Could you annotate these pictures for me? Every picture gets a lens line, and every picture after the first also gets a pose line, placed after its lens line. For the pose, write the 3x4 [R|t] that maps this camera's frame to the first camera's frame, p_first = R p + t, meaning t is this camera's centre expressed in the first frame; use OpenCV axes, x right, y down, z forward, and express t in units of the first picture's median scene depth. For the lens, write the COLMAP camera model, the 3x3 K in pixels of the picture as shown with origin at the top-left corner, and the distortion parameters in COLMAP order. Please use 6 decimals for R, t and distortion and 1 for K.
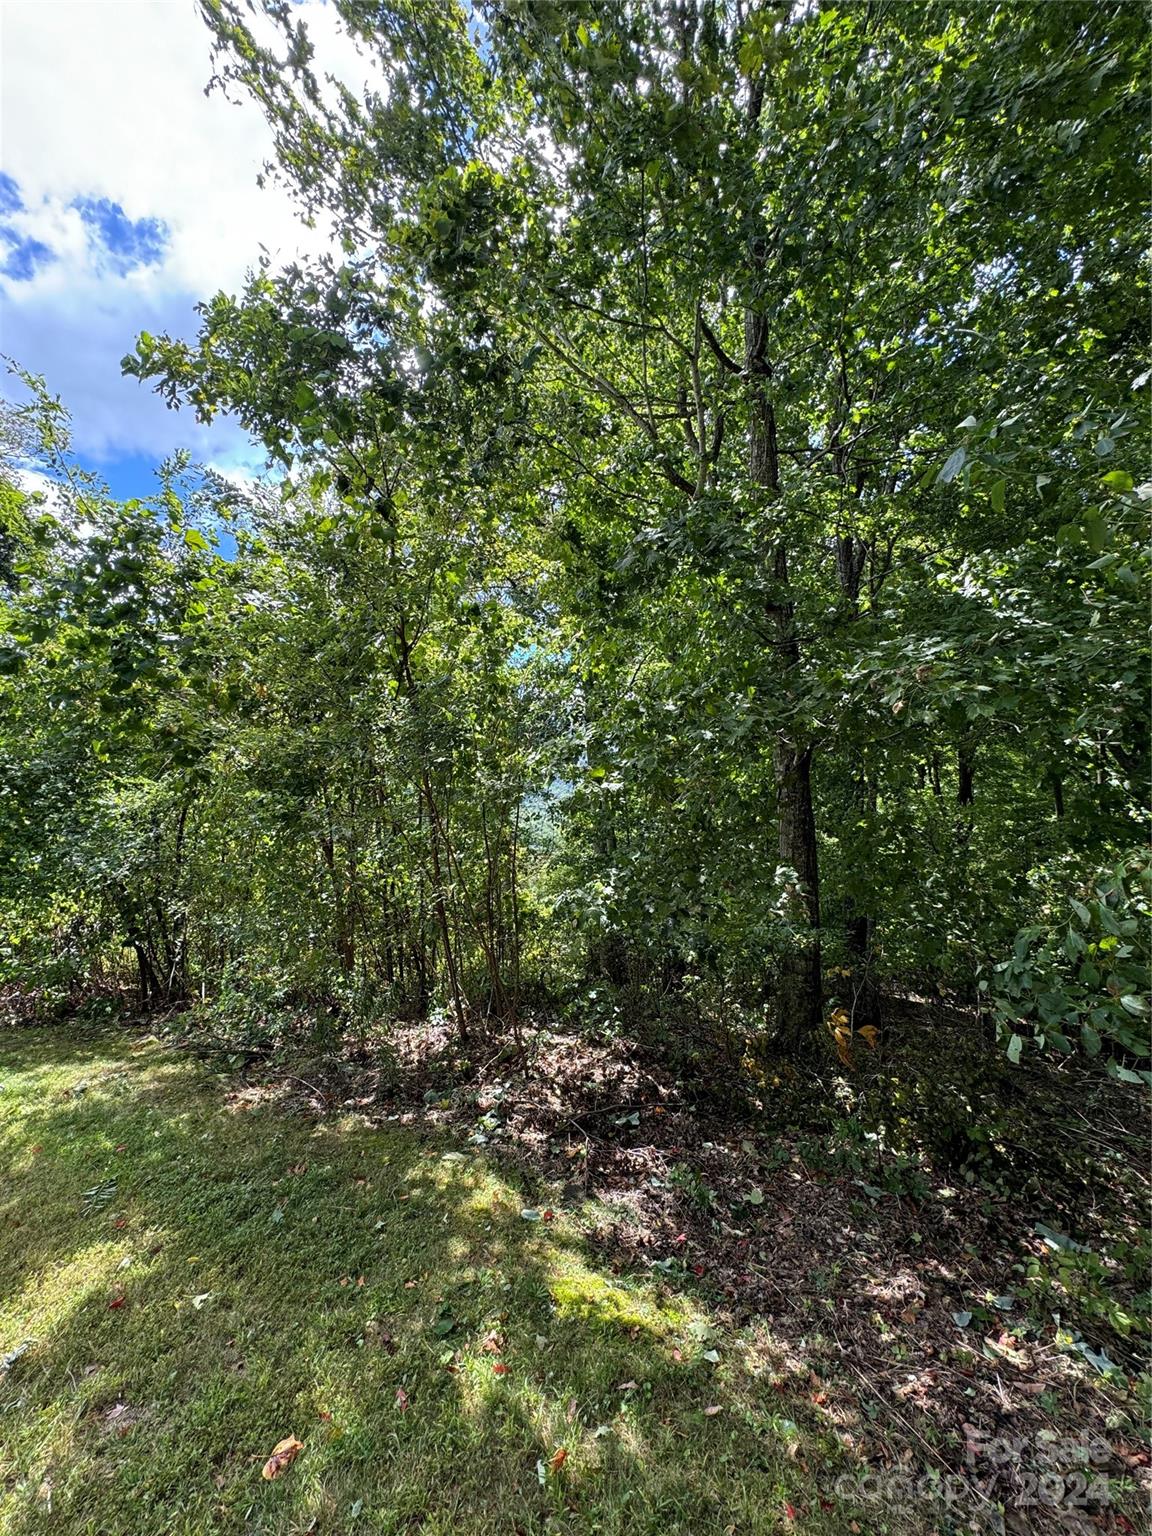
lens RADIAL K [[614.2, 0, 575.1], [0, 614.2, 768.4], [0, 0, 1]] dist [-0.005174, 0.000096]
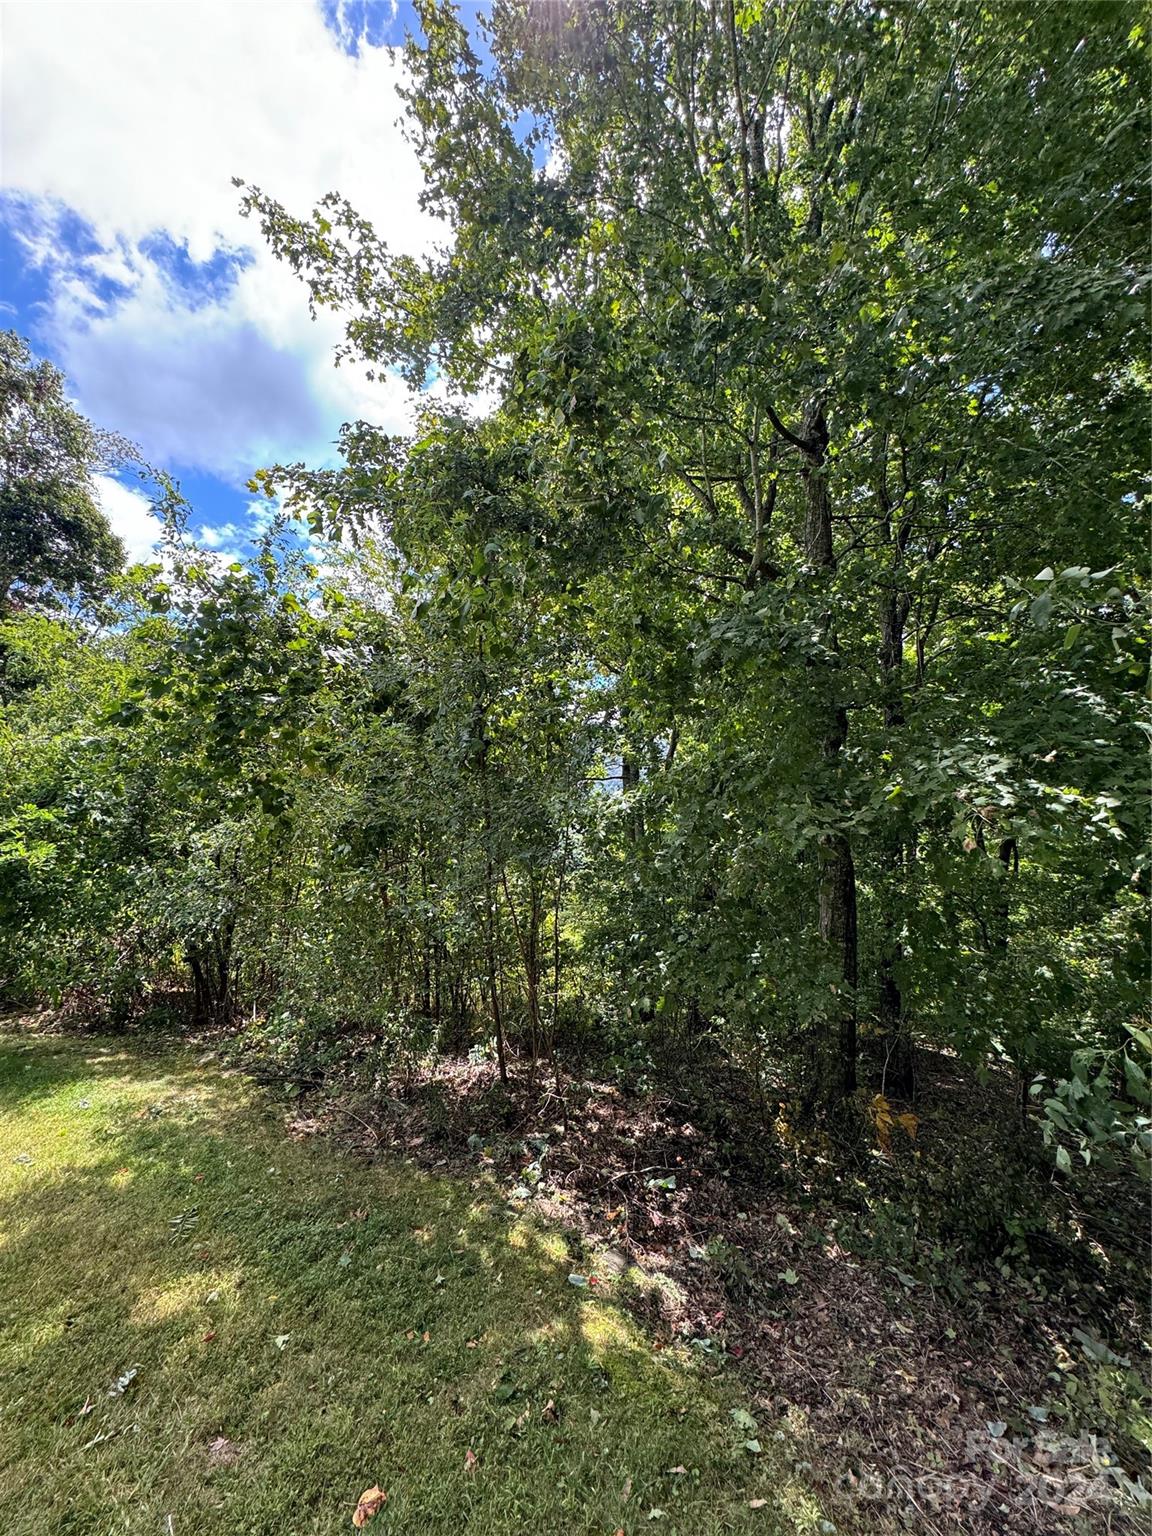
lens RADIAL K [[614.2, 0, 576.4], [0, 614.2, 768.4], [0, 0, 1]] dist [-0.005174, 0.000096]
pose [[0.997131, 0.056510, -0.050354, -0.075402], [-0.058010, 0.997899, -0.028842, -0.125567], [0.048618, 0.031680, 0.998315, -0.082698]]
